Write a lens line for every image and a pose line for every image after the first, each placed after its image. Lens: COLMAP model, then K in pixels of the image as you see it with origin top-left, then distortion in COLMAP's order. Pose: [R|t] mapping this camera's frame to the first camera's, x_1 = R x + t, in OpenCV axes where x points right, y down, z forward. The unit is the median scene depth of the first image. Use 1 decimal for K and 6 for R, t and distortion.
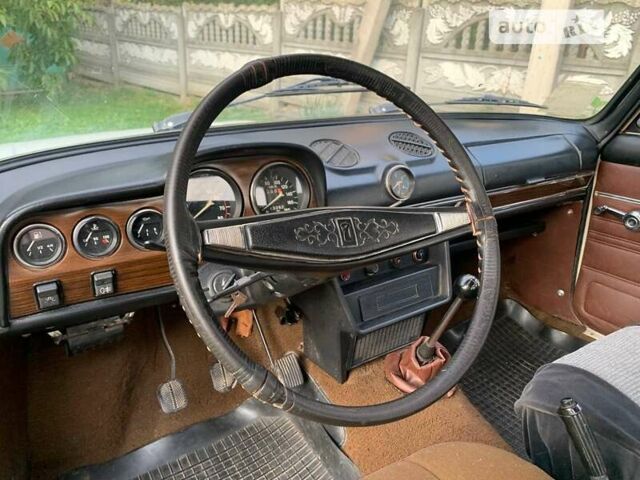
lens RADIAL K [[493.0, 0, 320.0], [0, 493.0, 240.0], [0, 0, 1]] dist [0.042269, -0.057809]
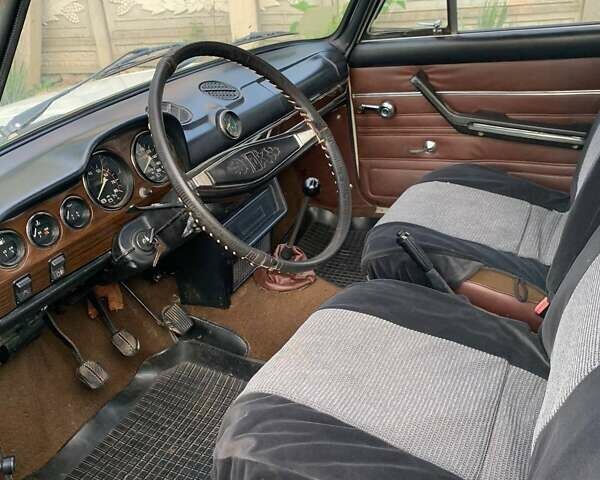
lens RADIAL K [[612.6, 0, 300.0], [0, 612.6, 240.0], [0, 0, 1]] dist [0.143071, -0.438909]
pose [[0.854943, -0.326088, 0.403410, -0.334719], [0.300270, 0.945264, 0.127726, 0.007042], [-0.422979, 0.011933, 0.906061, -0.363103]]
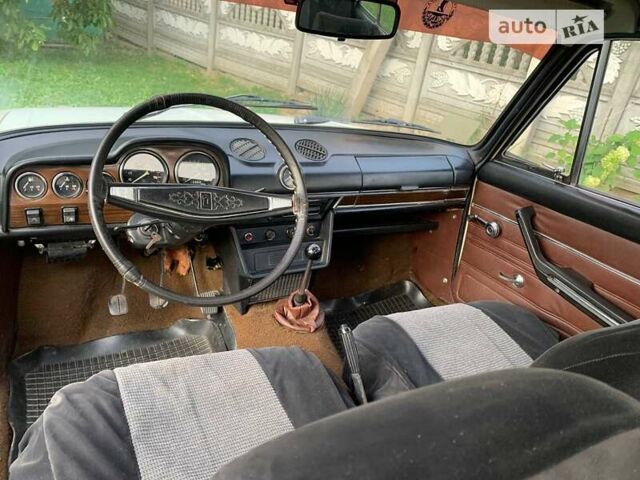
lens RADIAL K [[493.0, 0, 320.0], [0, 493.0, 240.0], [0, 0, 1]] dist [0.042269, -0.057809]
pose [[0.990643, 0.132571, -0.032434, 0.274481], [-0.131413, 0.990690, 0.035564, 0.003190], [0.036846, -0.030969, 0.998841, -0.366009]]
